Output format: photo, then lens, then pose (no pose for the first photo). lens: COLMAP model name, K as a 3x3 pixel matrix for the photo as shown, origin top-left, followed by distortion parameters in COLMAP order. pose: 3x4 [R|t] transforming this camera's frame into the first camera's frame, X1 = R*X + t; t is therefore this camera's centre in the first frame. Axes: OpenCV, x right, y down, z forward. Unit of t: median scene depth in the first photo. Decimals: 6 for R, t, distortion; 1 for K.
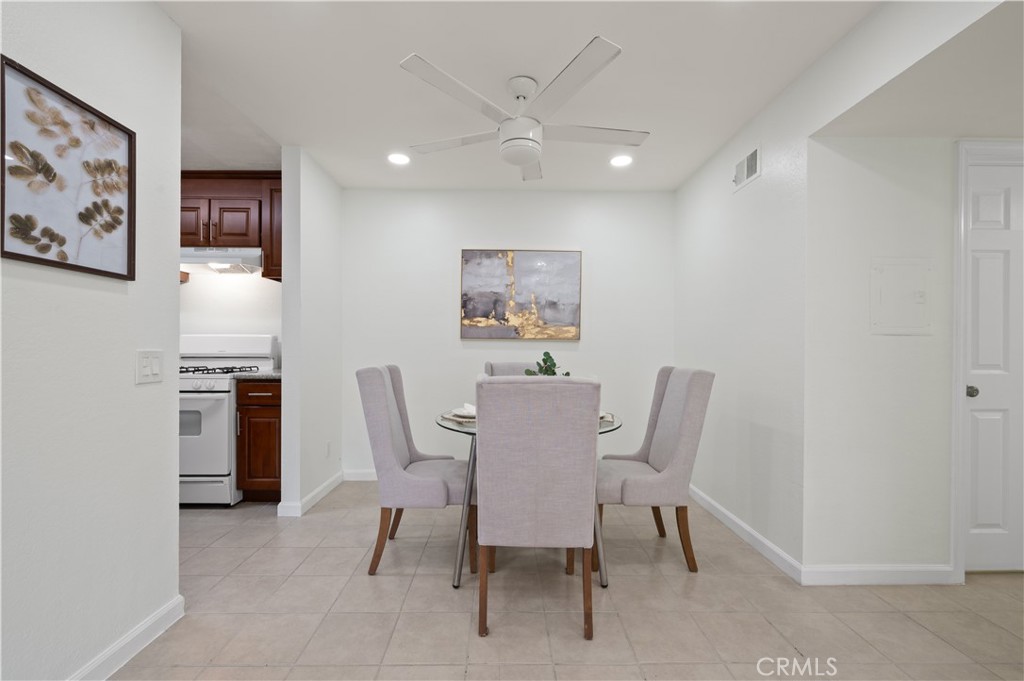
lens RADIAL K [[416.0, 0, 505.7], [0, 416.0, 339.9], [0, 0, 1]] dist [-0.001050, -0.000030]
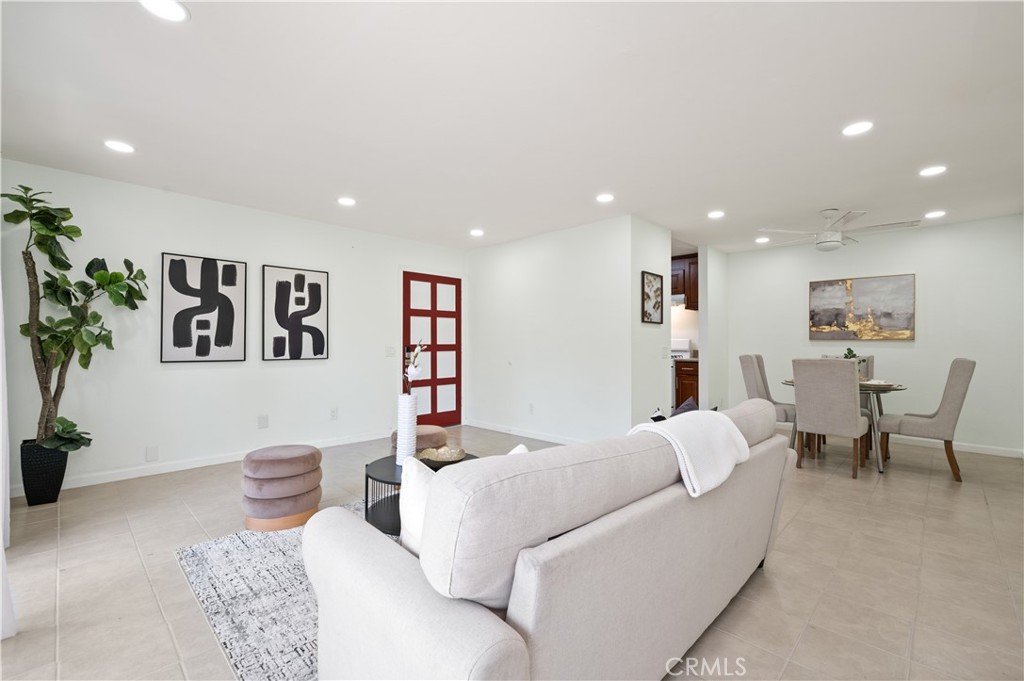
lens RADIAL K [[450.5, 0, 507.2], [0, 450.5, 340.4], [0, 0, 1]] dist [0.002506, 0.000125]
pose [[0.693012, -0.008586, -0.720875, 0.319474], [0.013024, 0.999915, 0.000610, -0.016817], [0.720808, -0.009812, 0.693065, -0.964363]]
